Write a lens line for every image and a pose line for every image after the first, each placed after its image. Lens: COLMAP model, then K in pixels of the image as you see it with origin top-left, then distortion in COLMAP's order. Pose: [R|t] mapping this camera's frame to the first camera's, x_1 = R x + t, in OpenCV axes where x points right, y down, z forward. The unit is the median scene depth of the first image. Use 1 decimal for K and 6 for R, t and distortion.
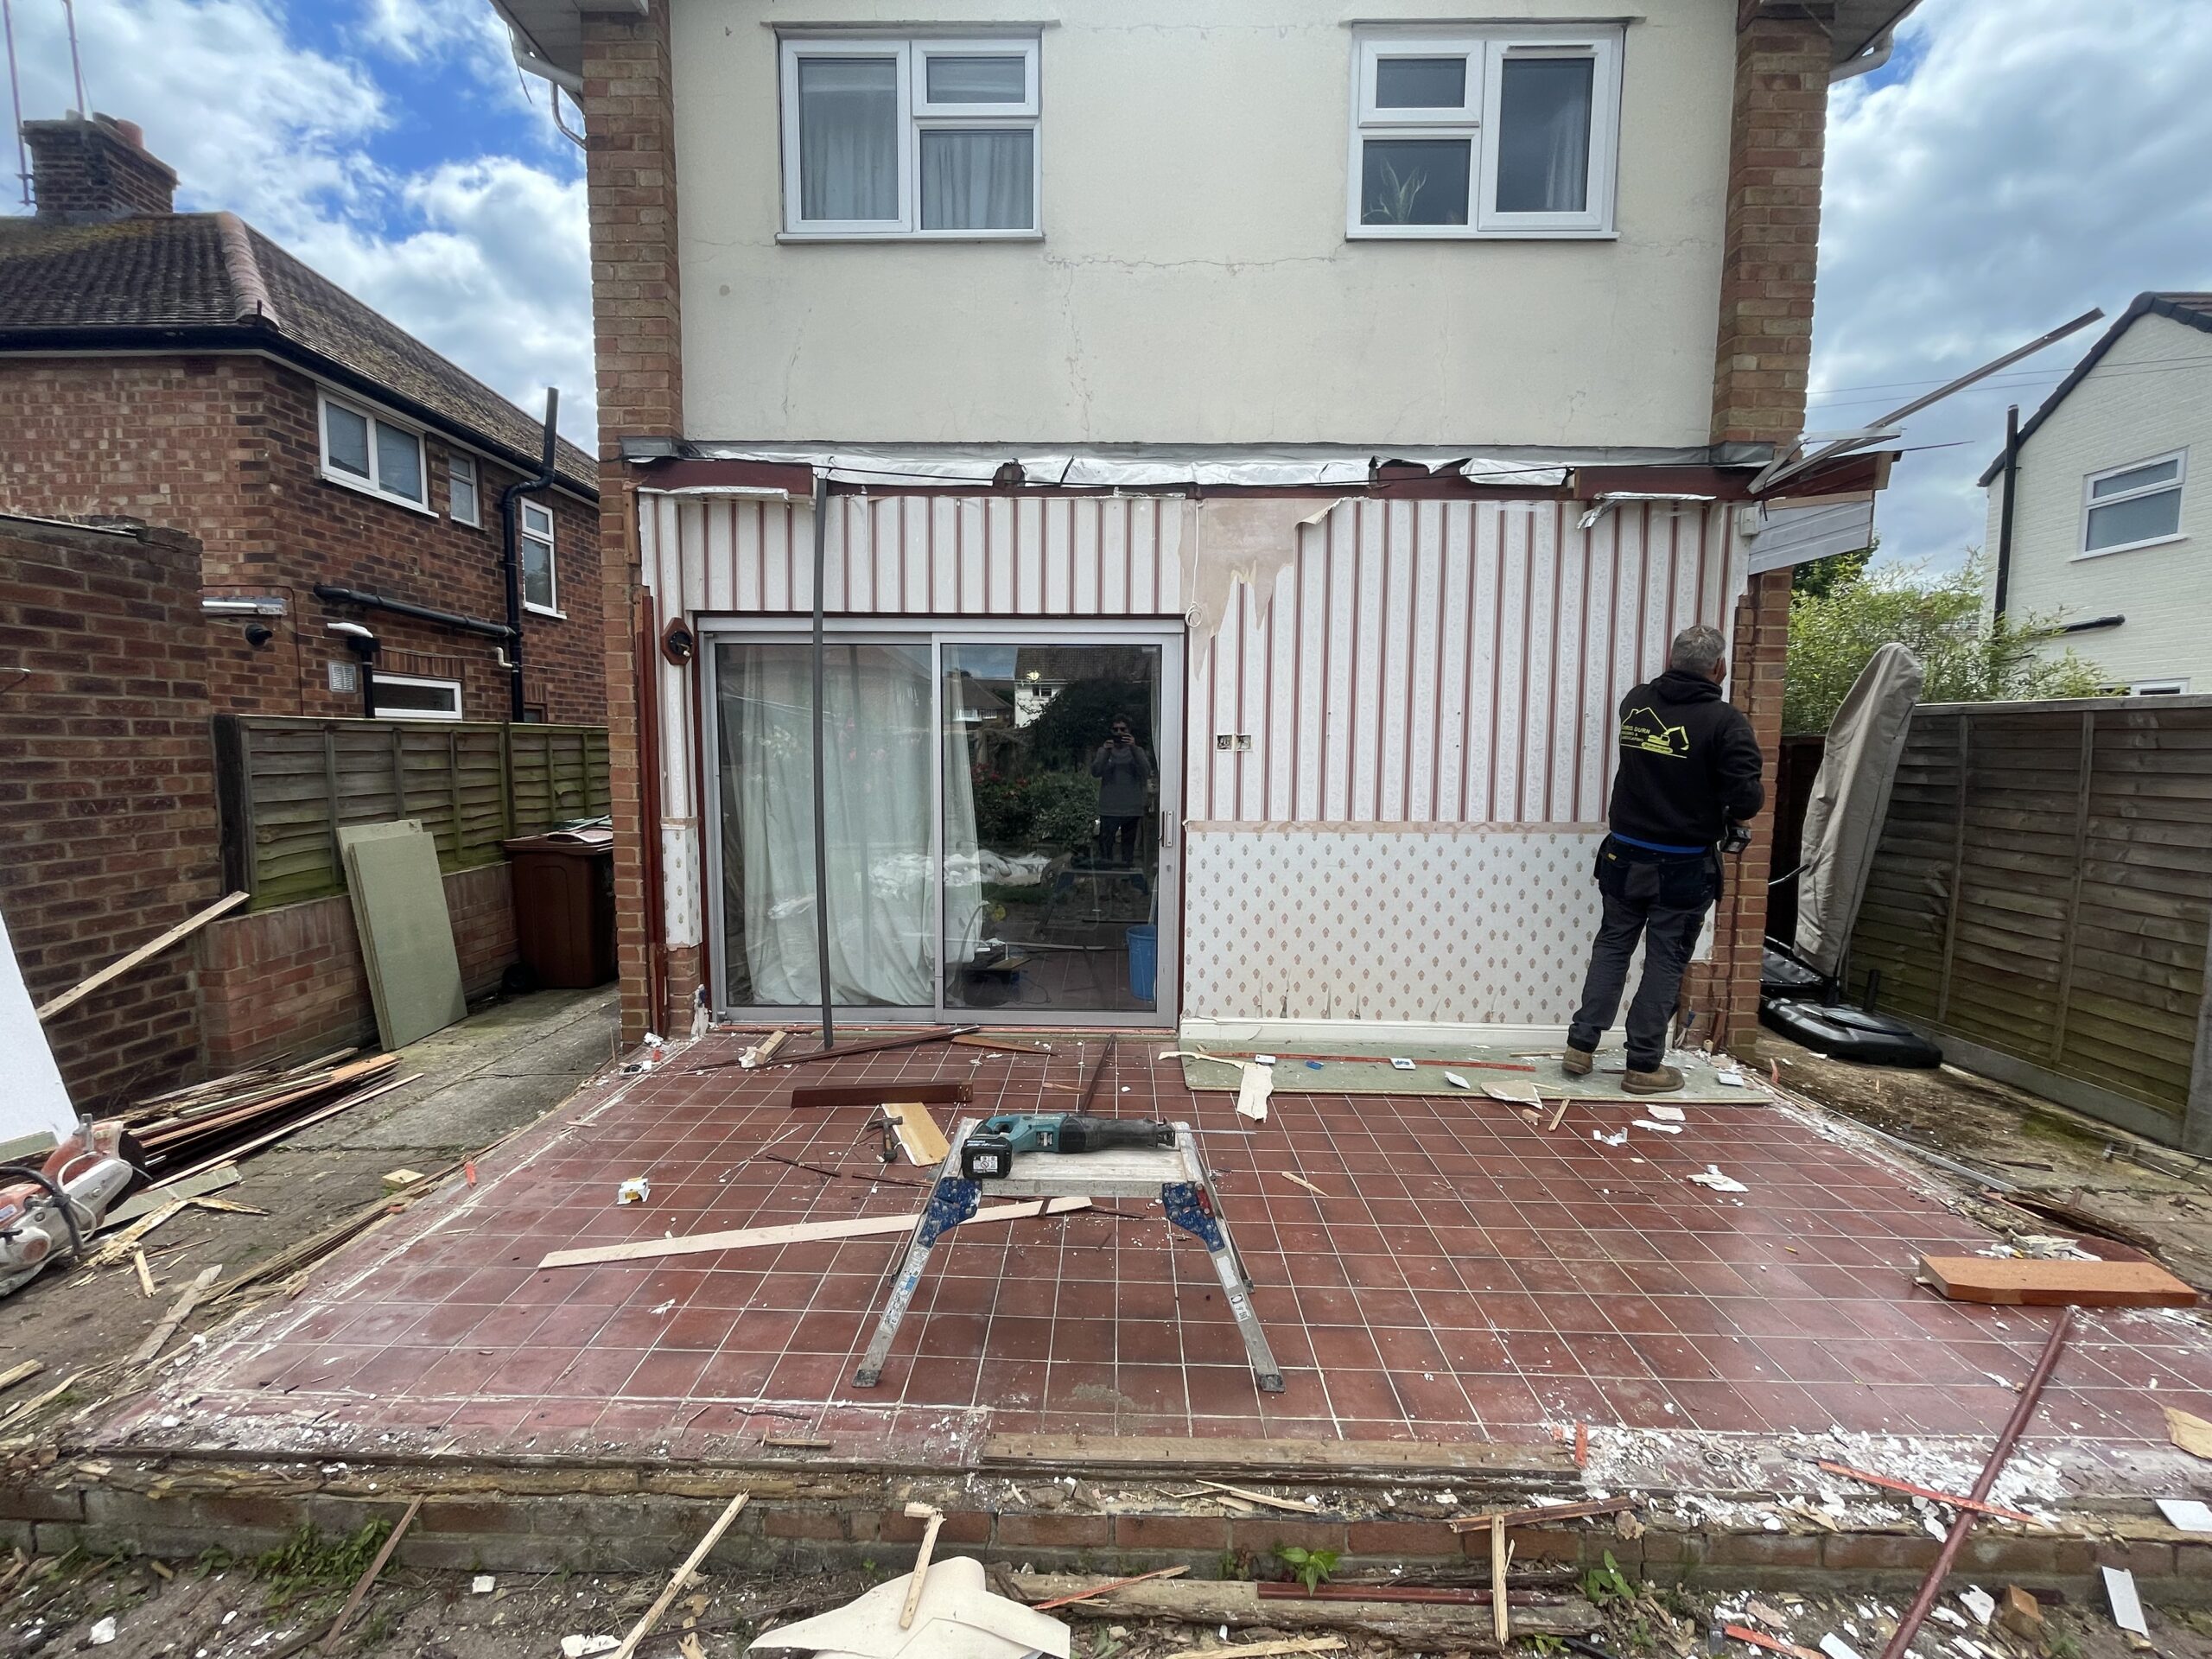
lens RADIAL K [[889.5, 0, 1098.2], [0, 889.5, 823.3], [0, 0, 1]] dist [-0.005580, 0.001058]
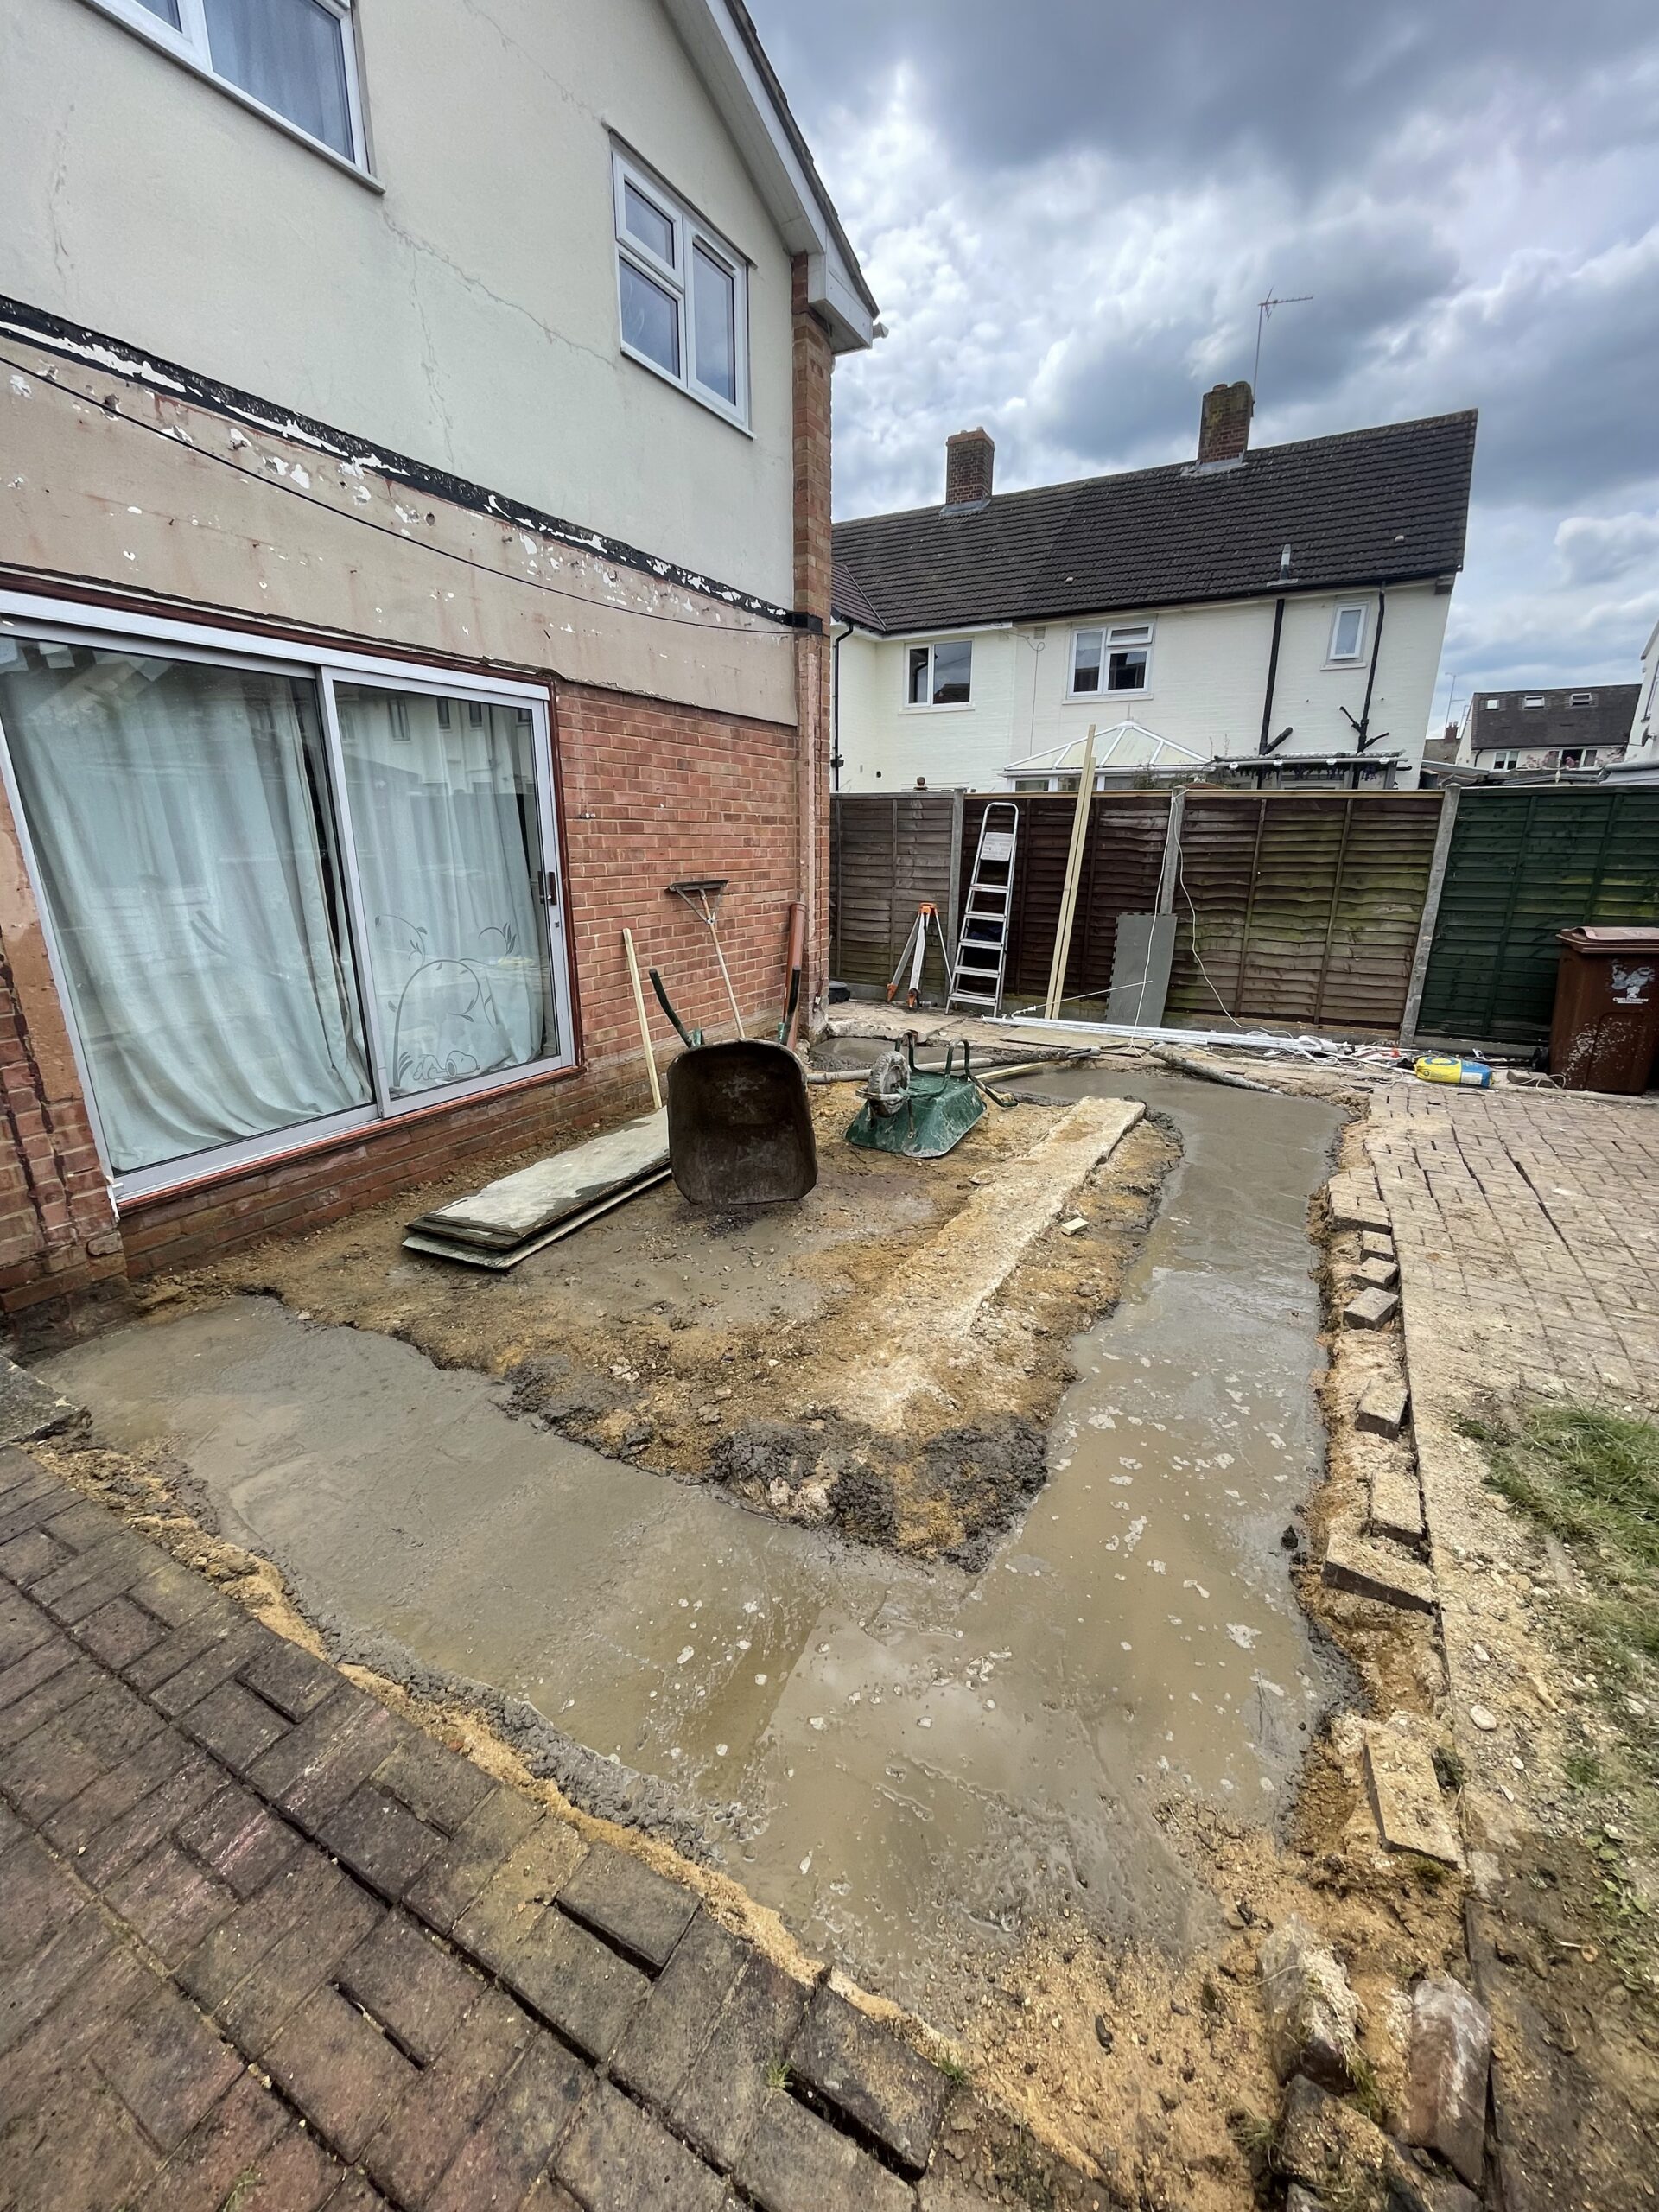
lens RADIAL K [[889.5, 0, 841.2], [0, 889.5, 1102.6], [0, 0, 1]] dist [-0.005580, 0.001058]
pose [[0.465306, -0.262498, 0.845332, -0.803397], [0.077091, 0.963404, 0.256728, 0.007088], [-0.881786, -0.054289, 0.468514, 0.154418]]
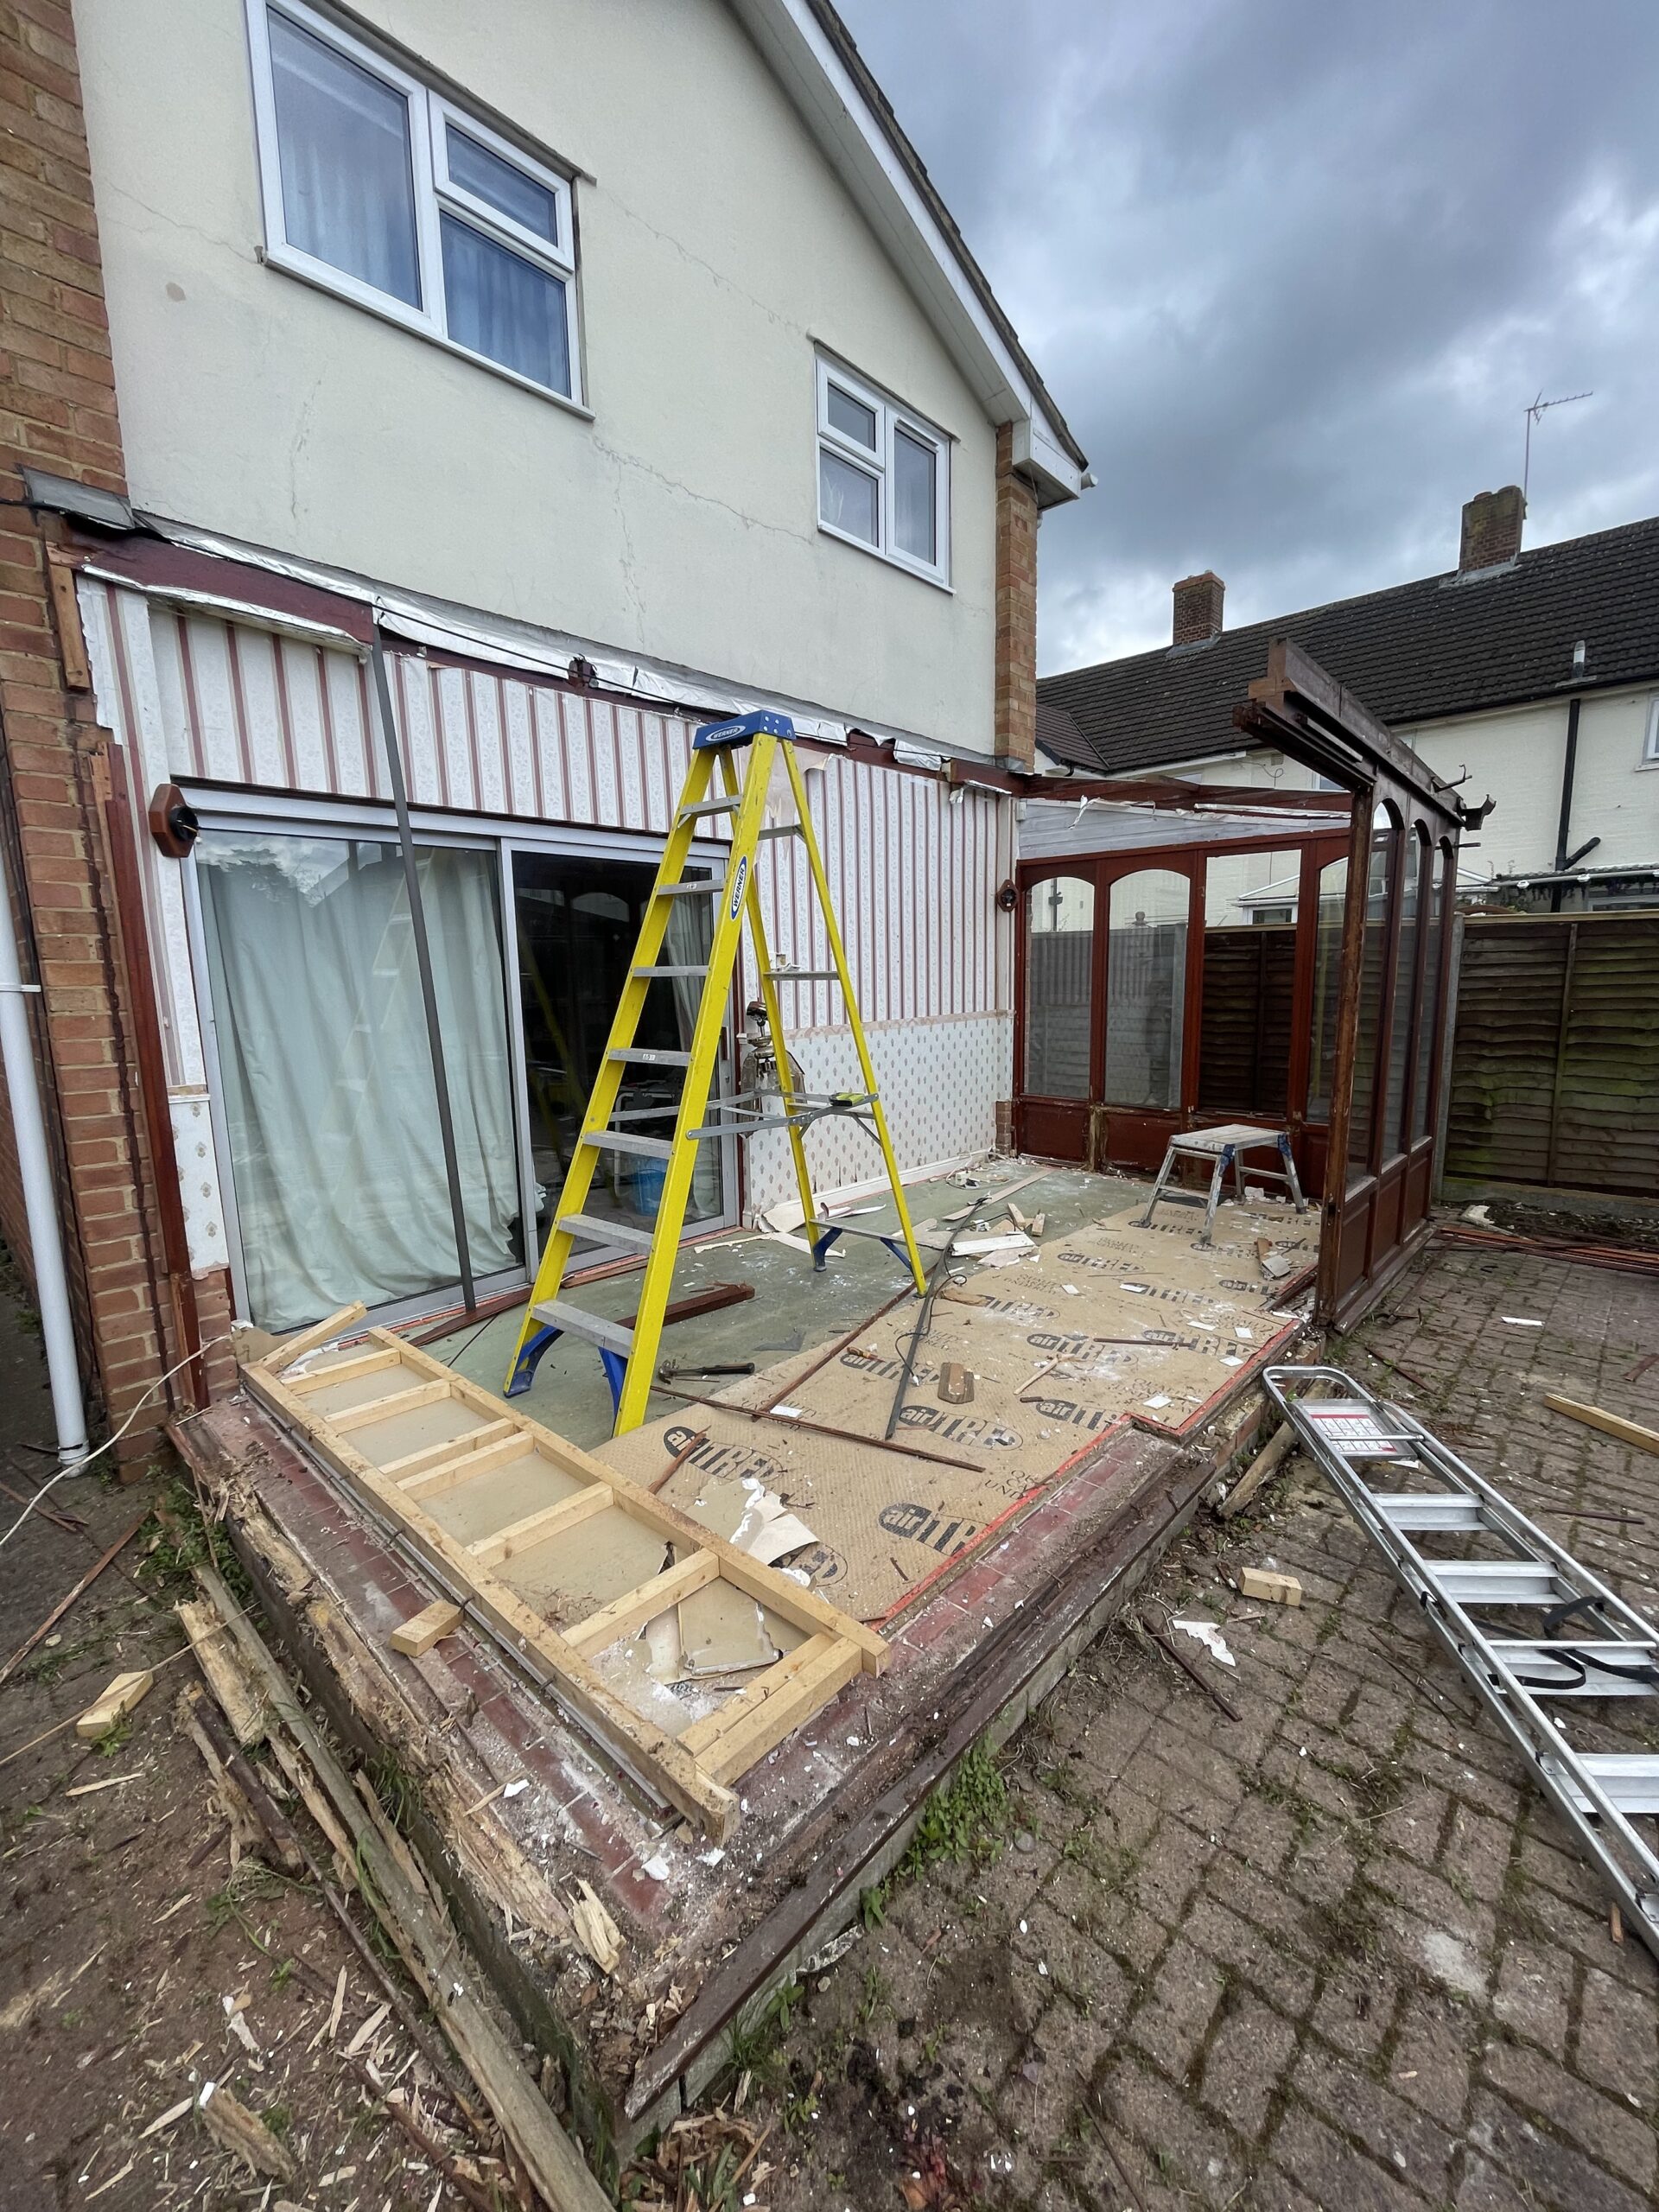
lens RADIAL K [[889.5, 0, 840.1], [0, 889.5, 1103.5], [0, 0, 1]] dist [-0.005580, 0.001058]
pose [[0.668971, -0.132247, 0.731429, -0.655638], [0.091382, 0.991213, 0.095639, -0.011676], [-0.737650, 0.002860, 0.675177, 0.180821]]
